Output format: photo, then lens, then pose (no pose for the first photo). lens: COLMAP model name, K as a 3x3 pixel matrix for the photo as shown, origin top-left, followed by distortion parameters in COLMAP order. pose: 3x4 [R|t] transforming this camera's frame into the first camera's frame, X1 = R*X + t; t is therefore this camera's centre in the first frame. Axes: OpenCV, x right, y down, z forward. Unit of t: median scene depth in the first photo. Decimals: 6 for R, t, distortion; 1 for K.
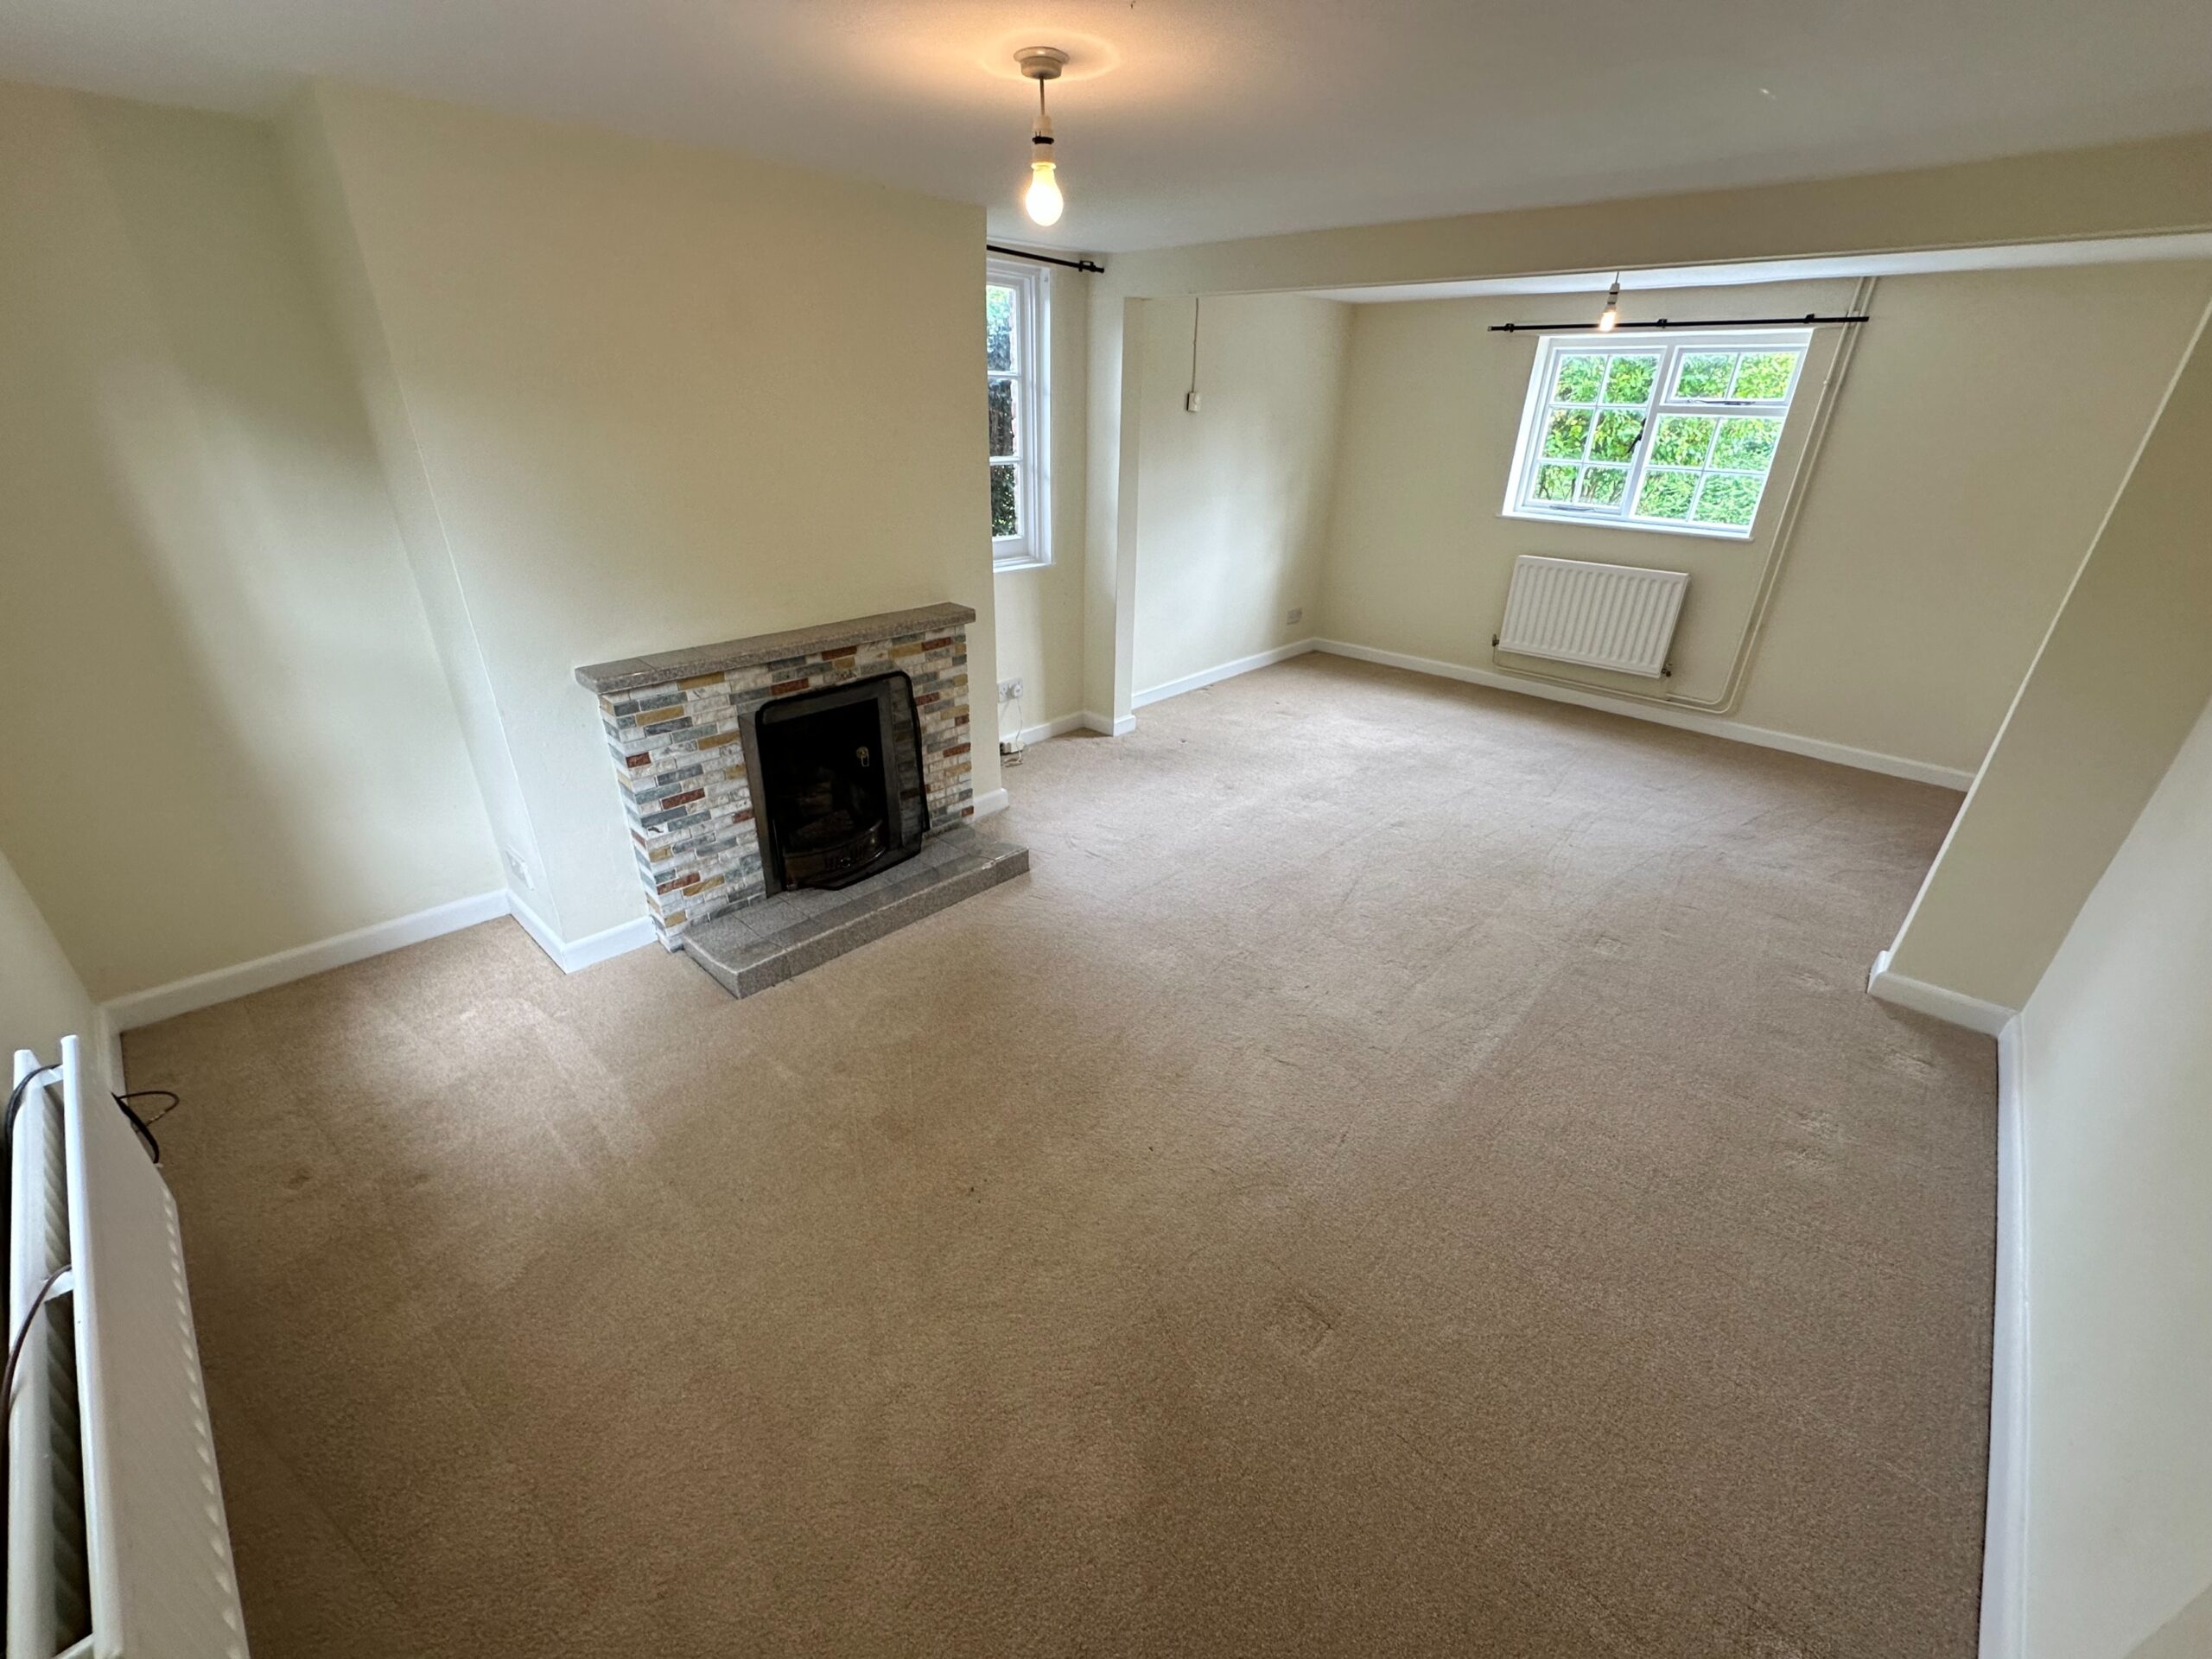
lens RADIAL K [[880.4, 0, 1107.6], [0, 880.4, 830.9], [0, 0, 1]] dist [-0.000337, -0.000038]
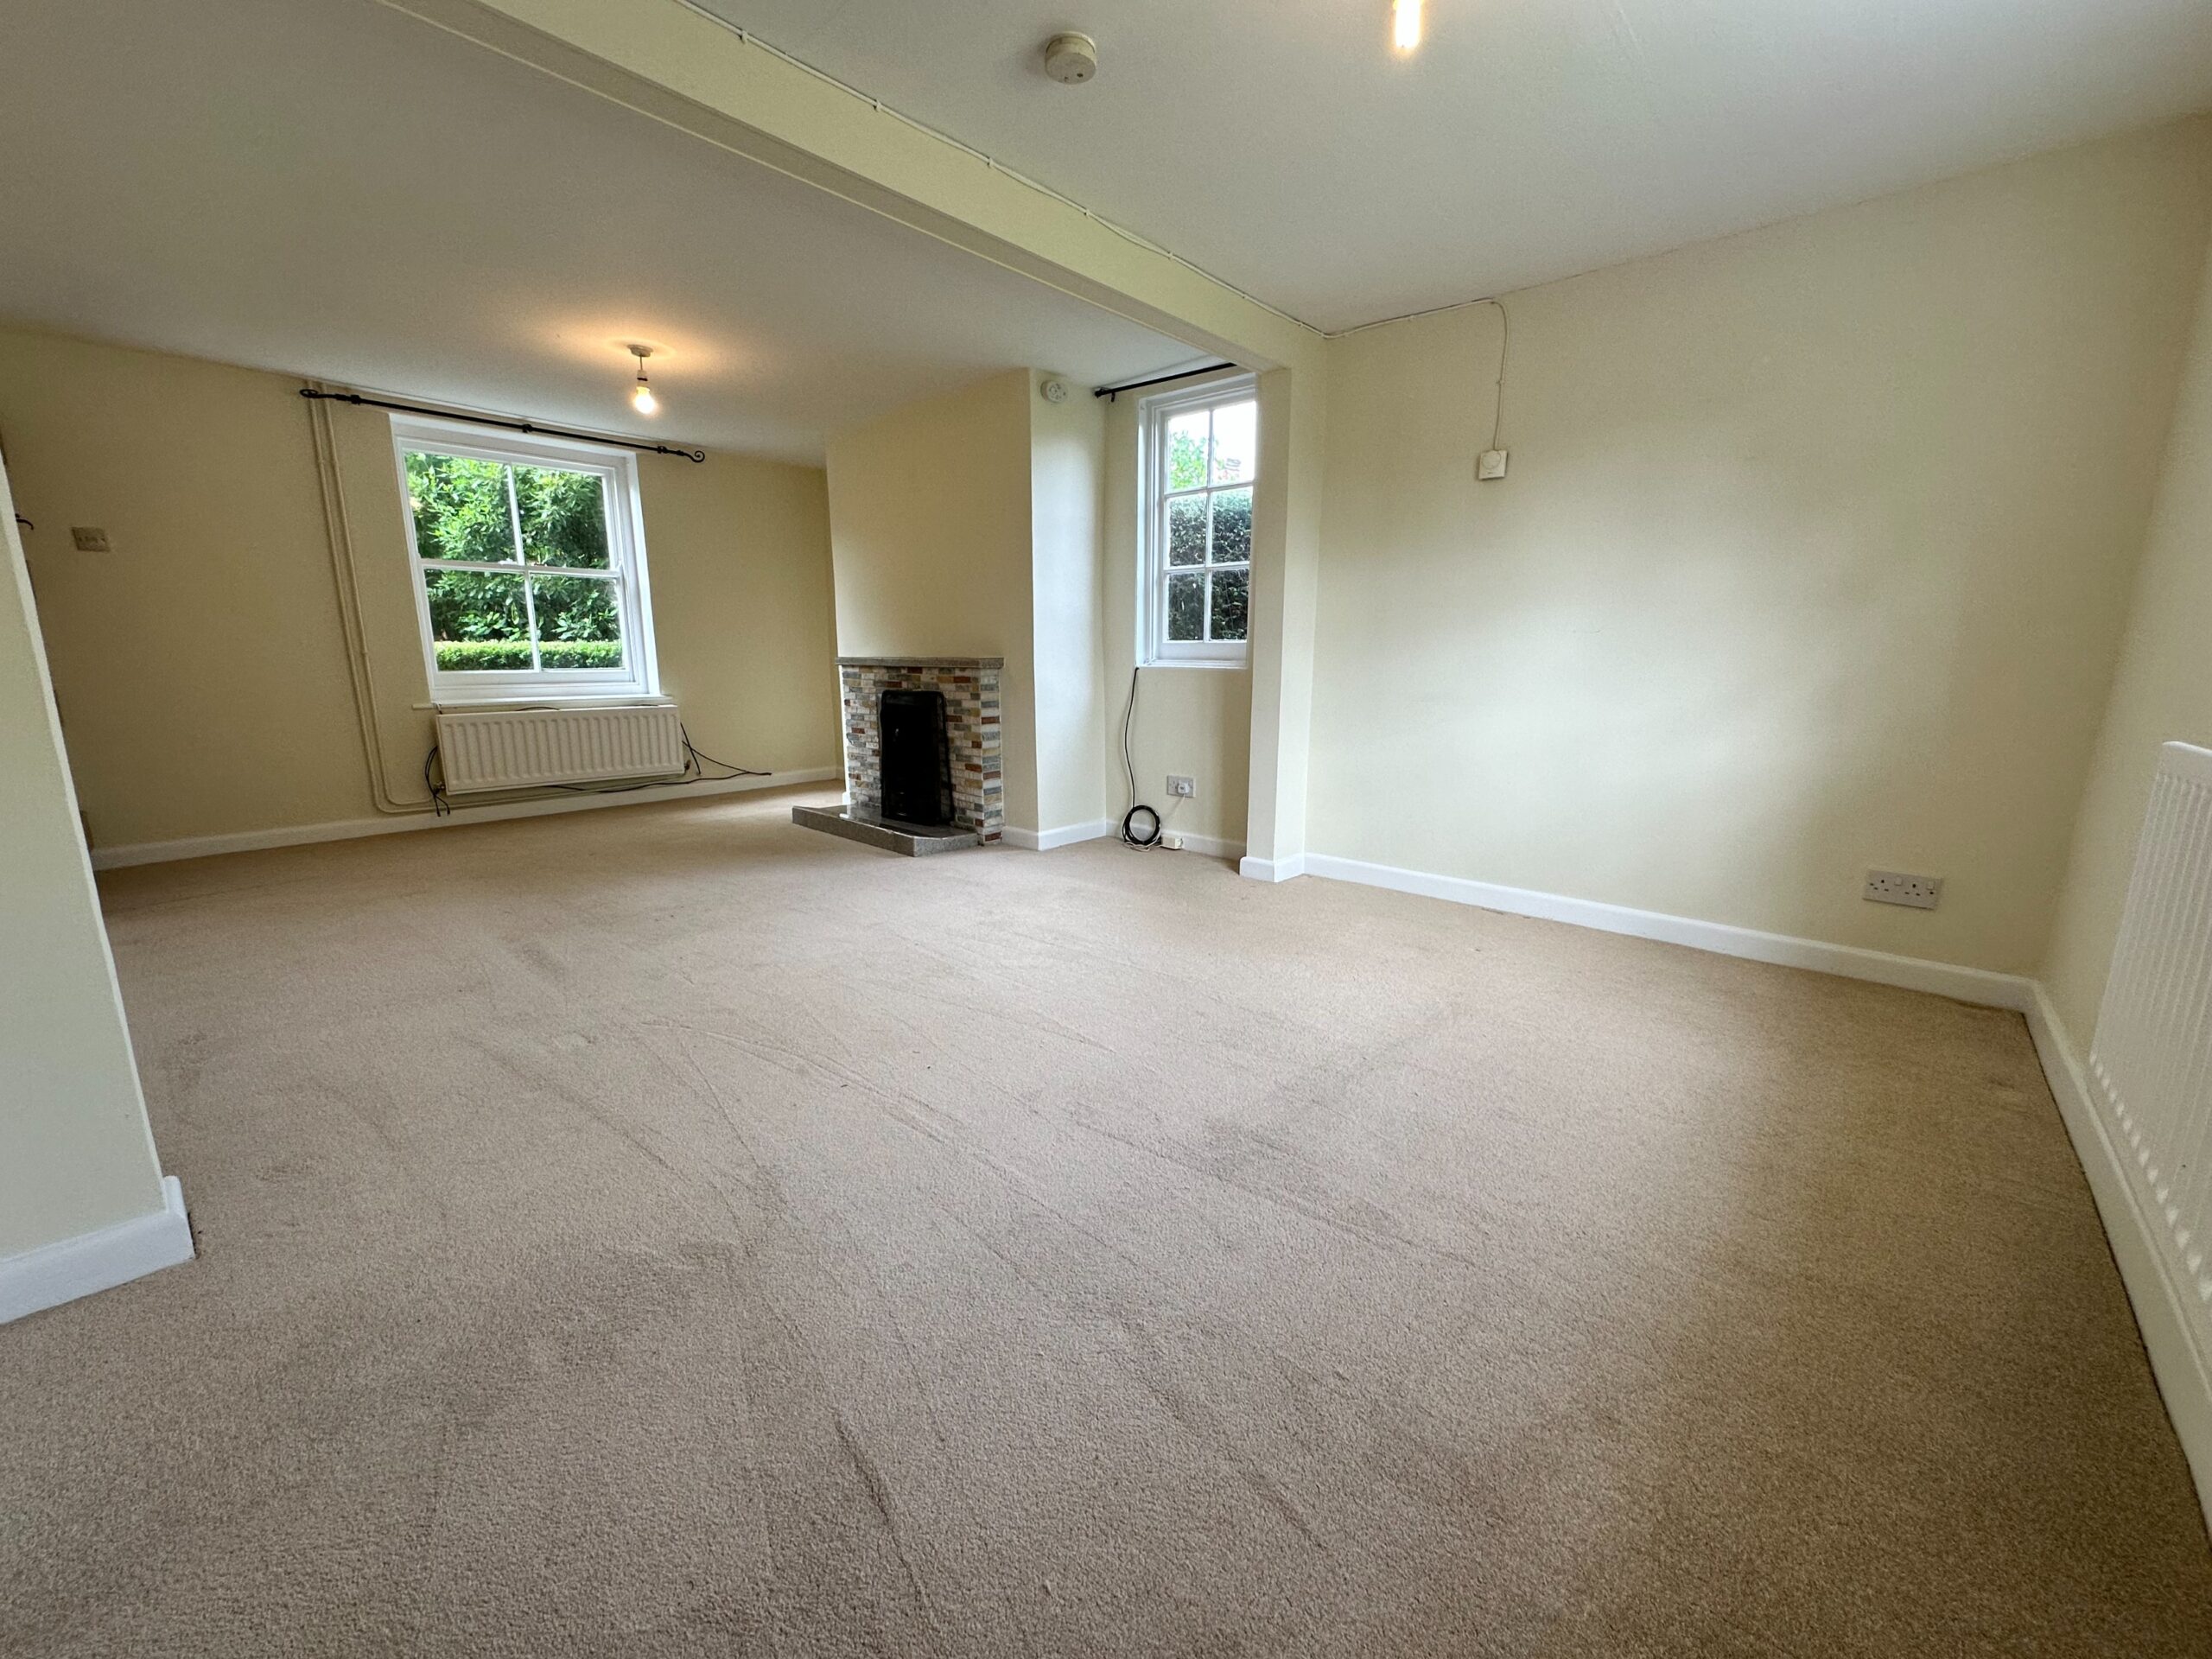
lens RADIAL K [[880.4, 0, 1108.8], [0, 880.4, 826.4], [0, 0, 1]] dist [-0.000337, -0.000038]
pose [[0.012324, 0.175915, -0.984328, 1.207997], [-0.446494, 0.881782, 0.151998, -0.326615], [0.894702, 0.437624, 0.089413, 1.201765]]
